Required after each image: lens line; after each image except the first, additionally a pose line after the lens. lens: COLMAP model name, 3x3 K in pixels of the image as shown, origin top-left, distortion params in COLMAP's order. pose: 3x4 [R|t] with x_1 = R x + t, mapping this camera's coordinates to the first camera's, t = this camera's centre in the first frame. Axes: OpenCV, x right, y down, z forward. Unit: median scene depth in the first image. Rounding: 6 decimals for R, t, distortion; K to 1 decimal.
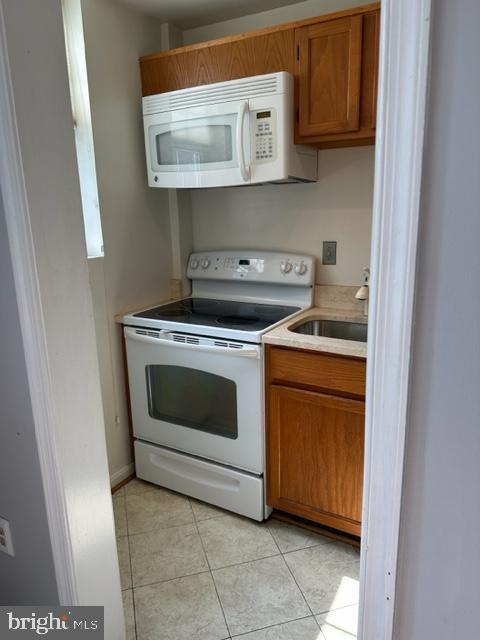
lens RADIAL K [[444.9, 0, 235.6], [0, 444.9, 321.1], [0, 0, 1]] dist [0.055632, -0.052485]
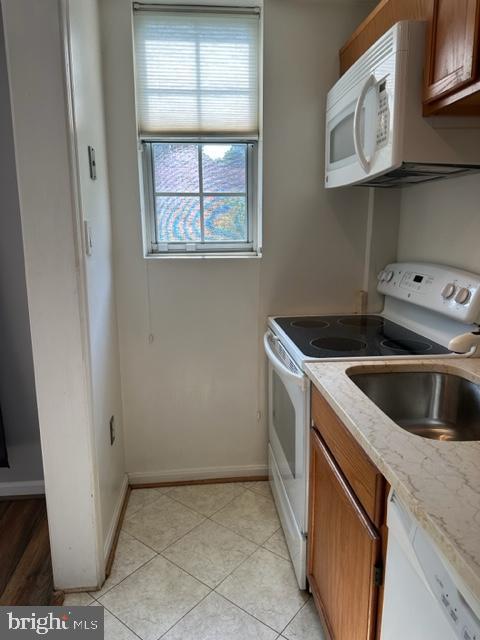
lens RADIAL K [[444.9, 0, 235.5], [0, 444.9, 321.3], [0, 0, 1]] dist [0.055632, -0.052485]
pose [[0.575101, 0.177928, -0.798499, 0.440816], [-0.187286, 0.978775, 0.083209, -0.063214], [0.796356, 0.101694, 0.596218, 0.287120]]
